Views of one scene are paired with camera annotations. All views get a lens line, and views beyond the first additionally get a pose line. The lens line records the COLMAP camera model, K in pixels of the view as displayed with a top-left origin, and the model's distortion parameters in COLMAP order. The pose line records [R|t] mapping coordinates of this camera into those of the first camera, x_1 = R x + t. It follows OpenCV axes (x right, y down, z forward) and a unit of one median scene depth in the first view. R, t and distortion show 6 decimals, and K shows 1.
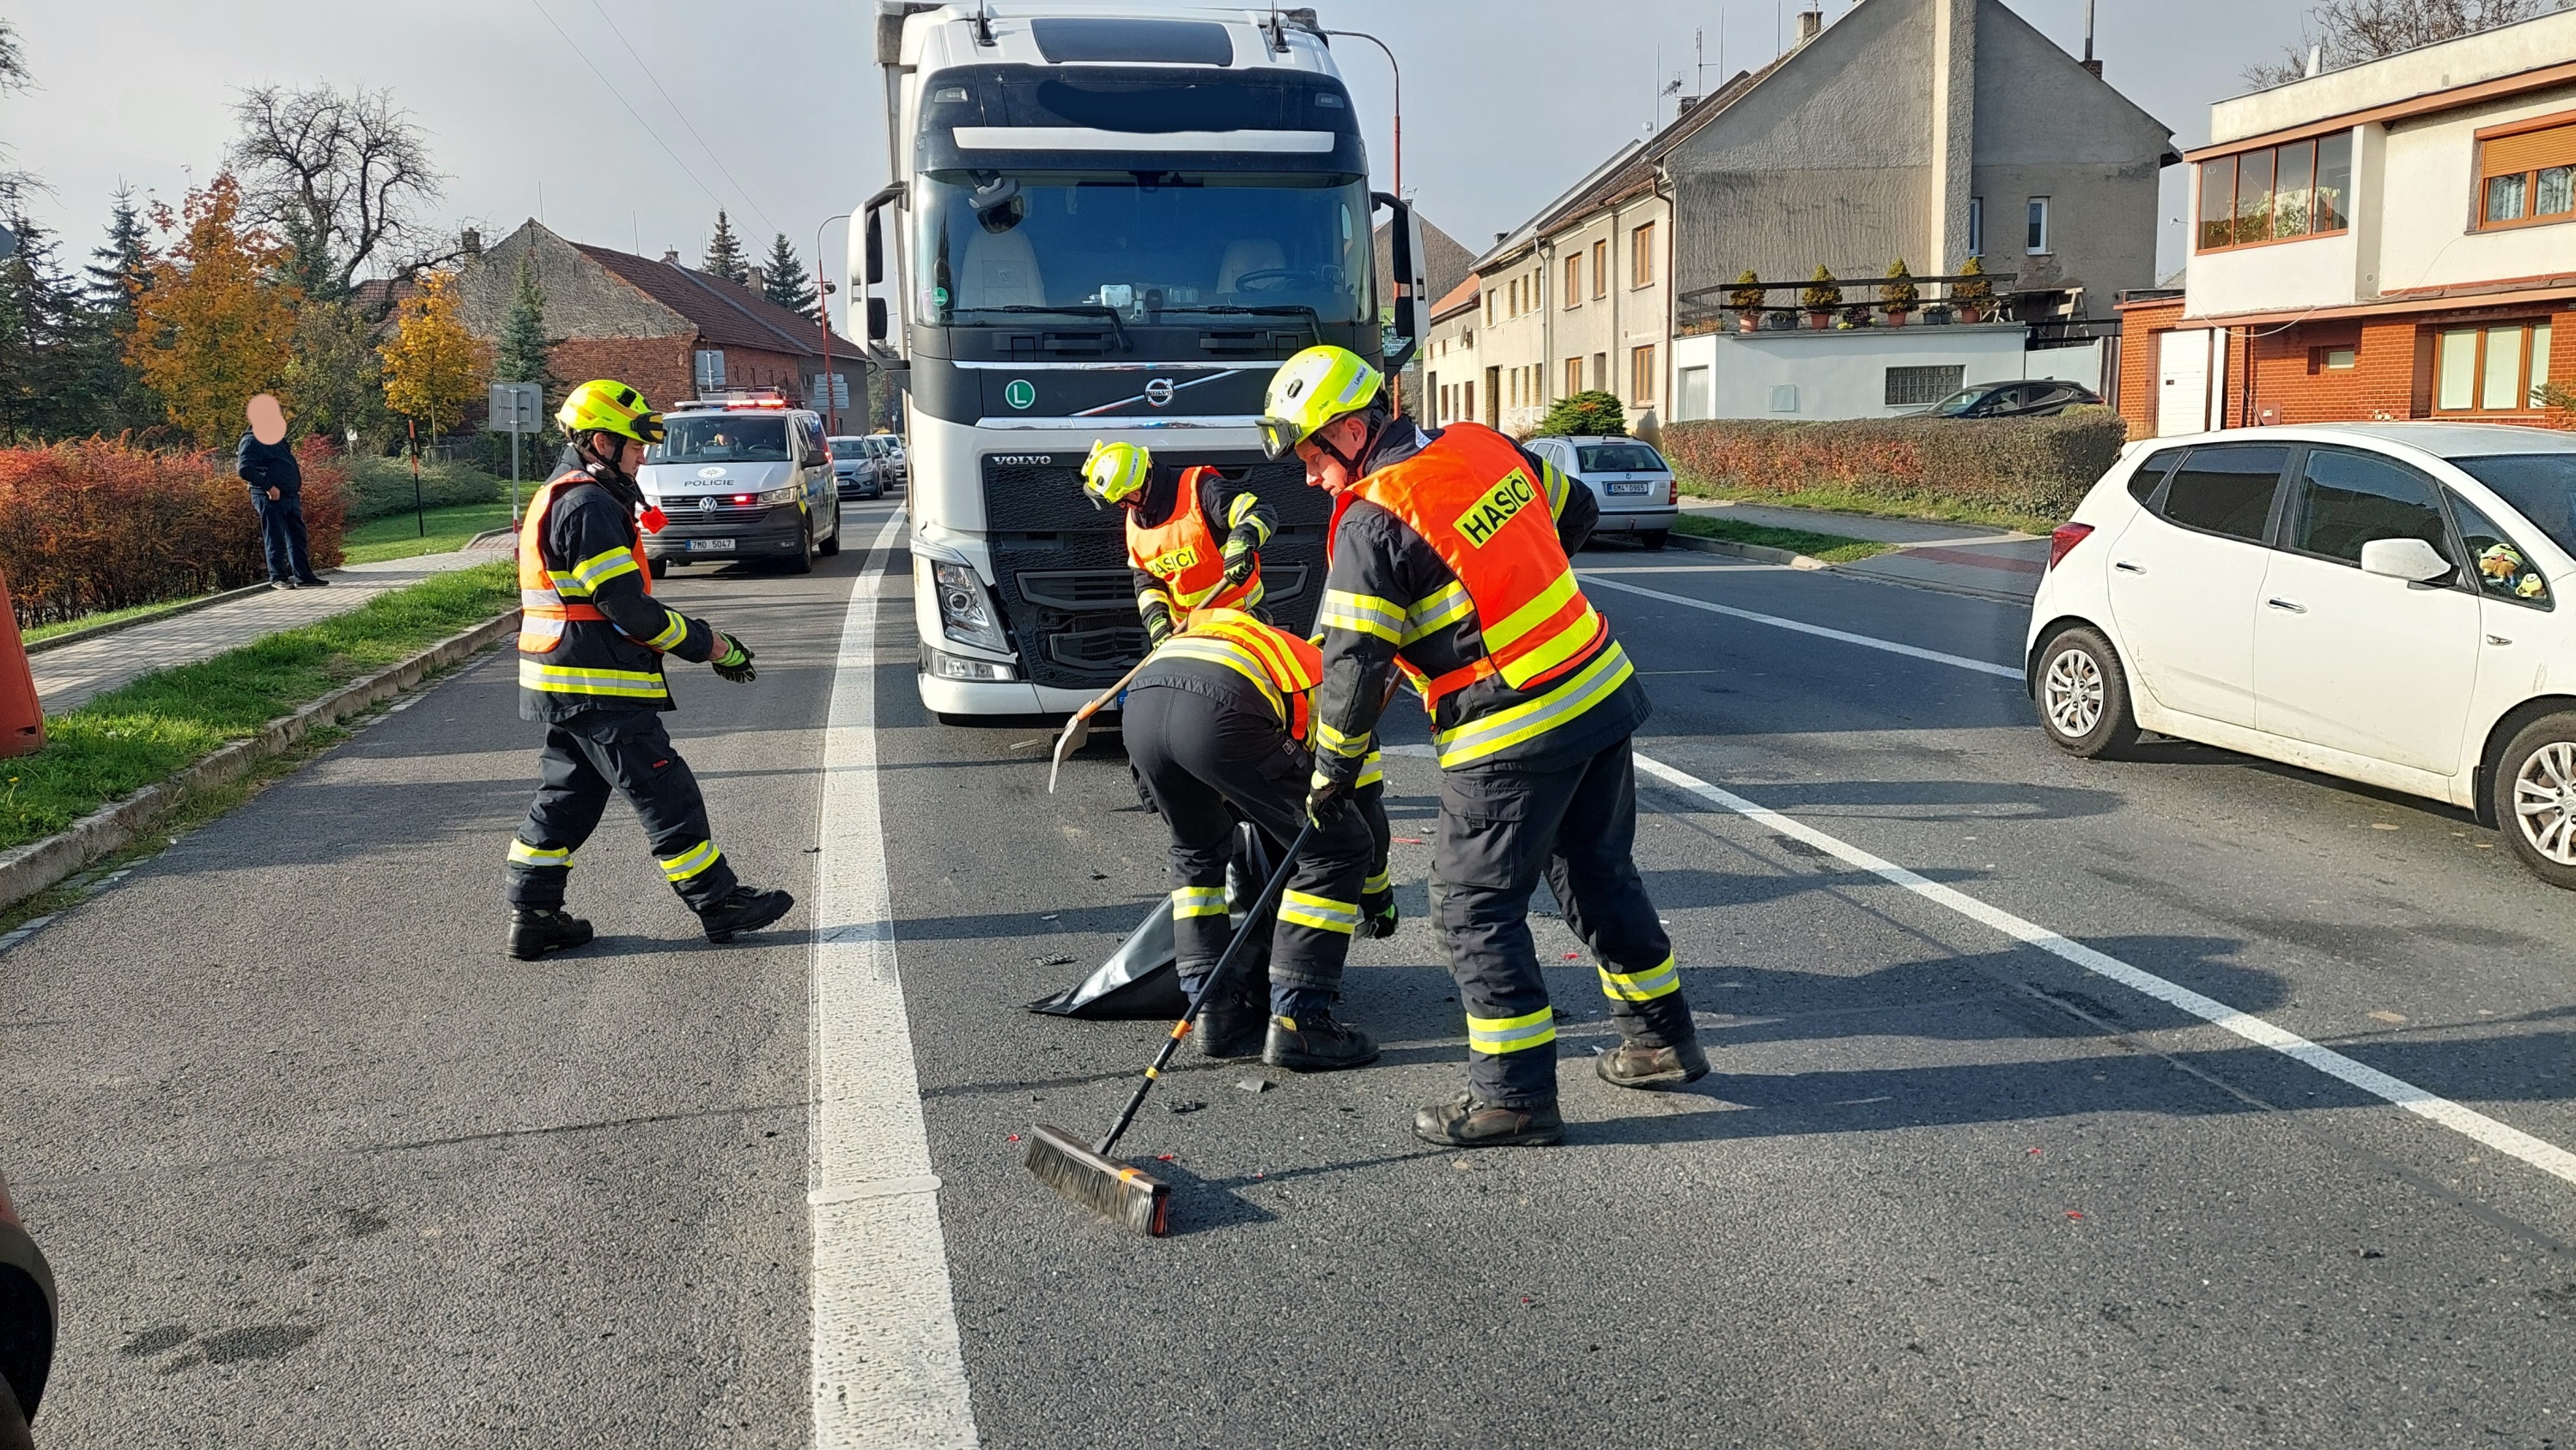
lens RADIAL K [[1797.5, 0, 1288.0], [0, 1797.5, 725.0], [0, 0, 1]] dist [0.097037, -0.130115]
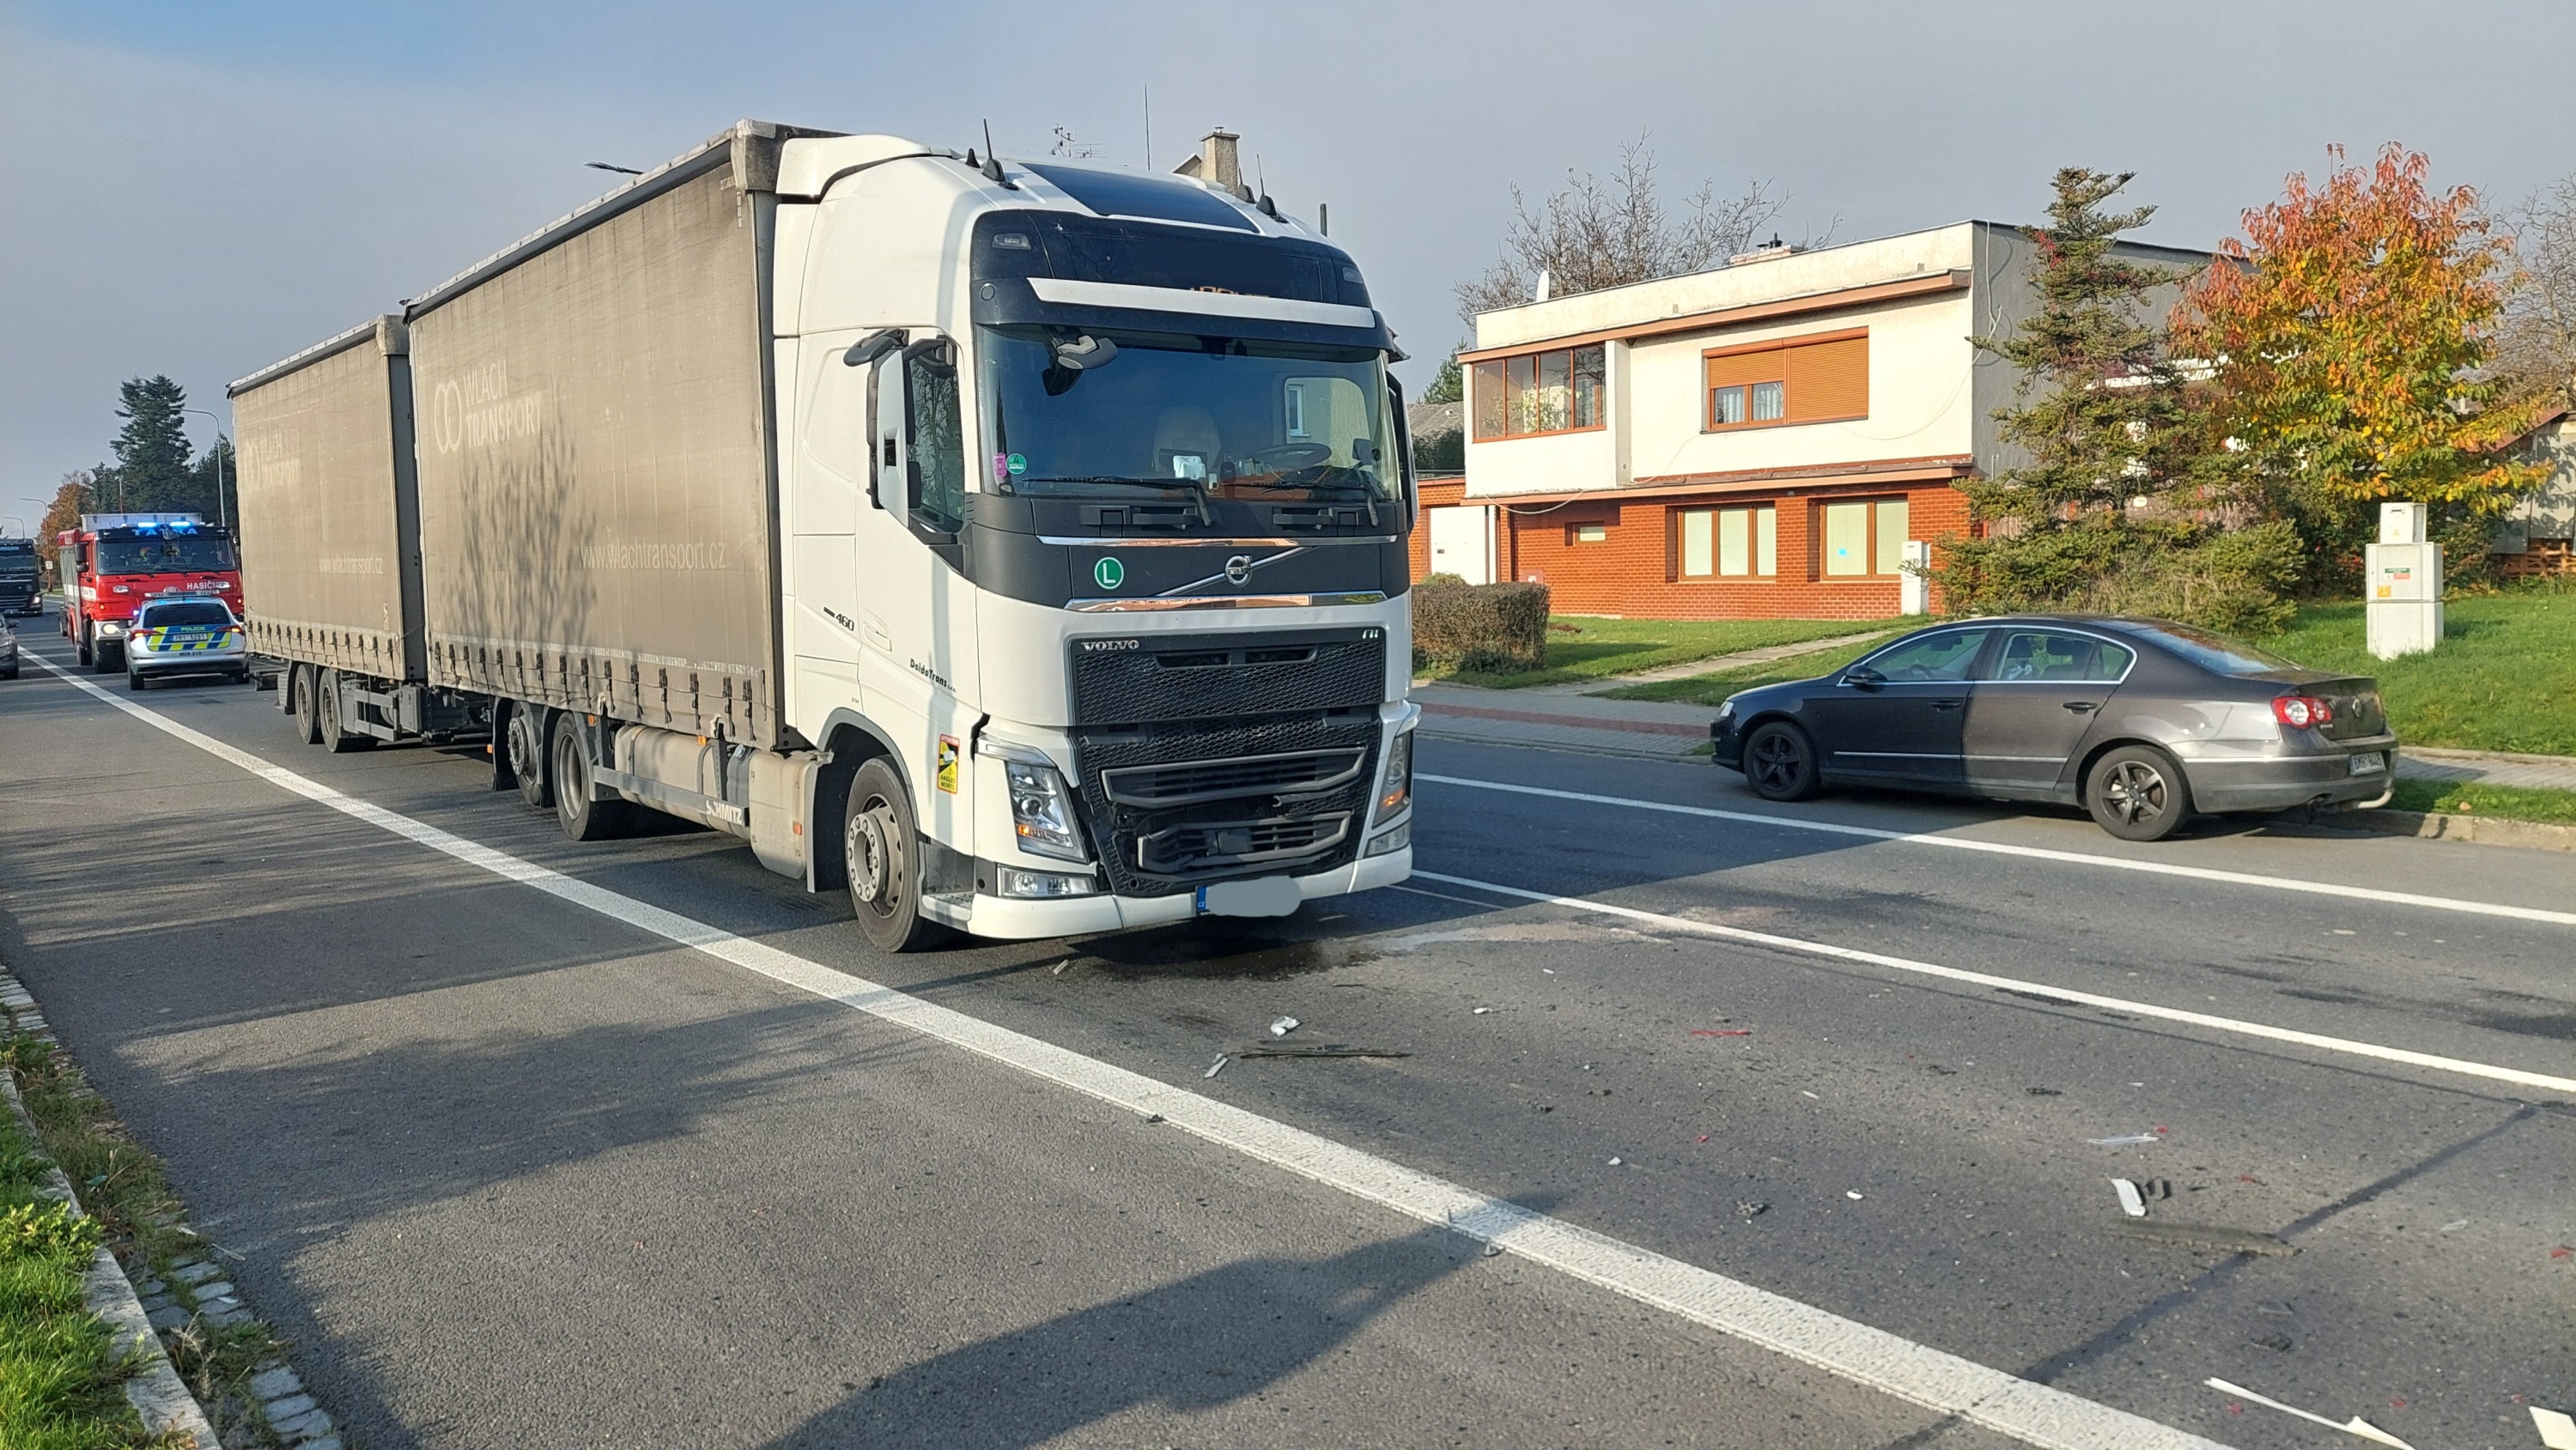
lens RADIAL K [[1797.5, 0, 1288.0], [0, 1797.5, 725.0], [0, 0, 1]] dist [0.097037, -0.130115]
pose [[0.896005, -0.036653, 0.442529, -0.169504], [0.073534, 0.995075, -0.066470, -0.015397], [-0.437914, 0.092098, 0.894287, 0.061867]]
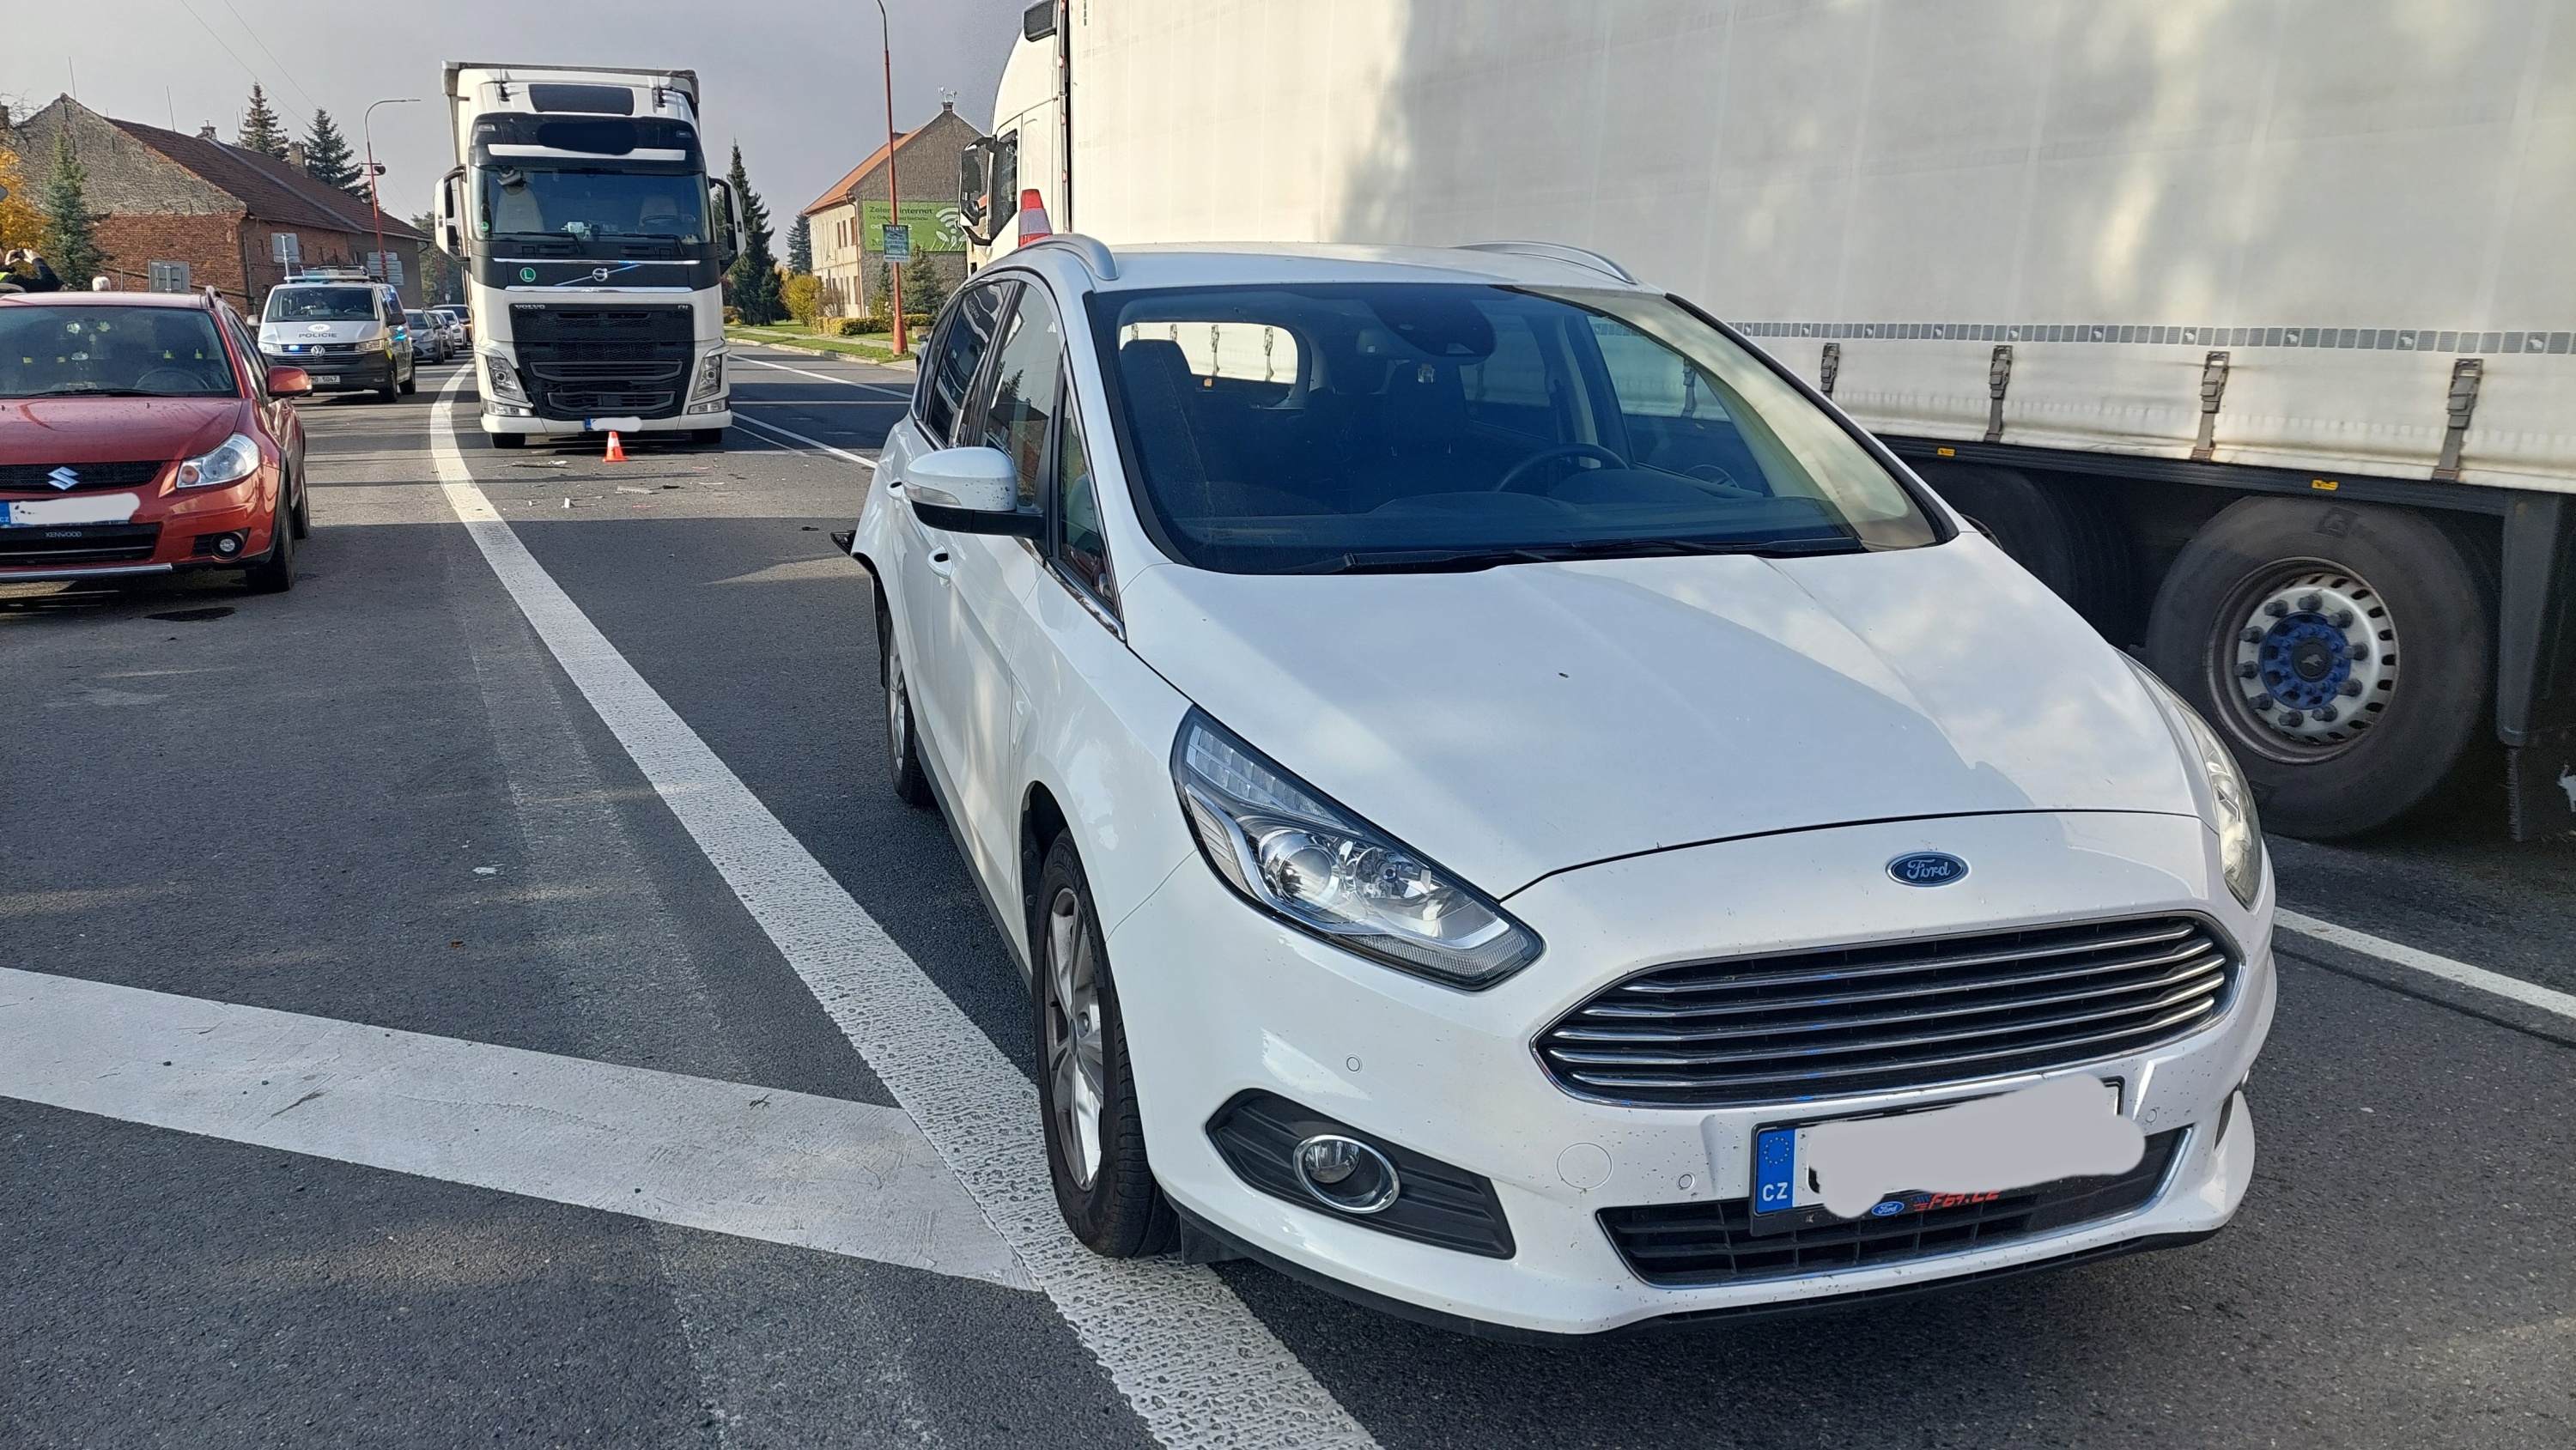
lens RADIAL K [[1771.6, 0, 1236.5], [0, 1771.6, 694.1], [0, 0, 1]] dist [0.040473, -0.033166]
pose [[0.980772, -0.029323, 0.192942, 0.086682], [0.020368, 0.998628, 0.048234, 0.077728], [-0.194092, -0.043377, 0.980024, -0.427814]]
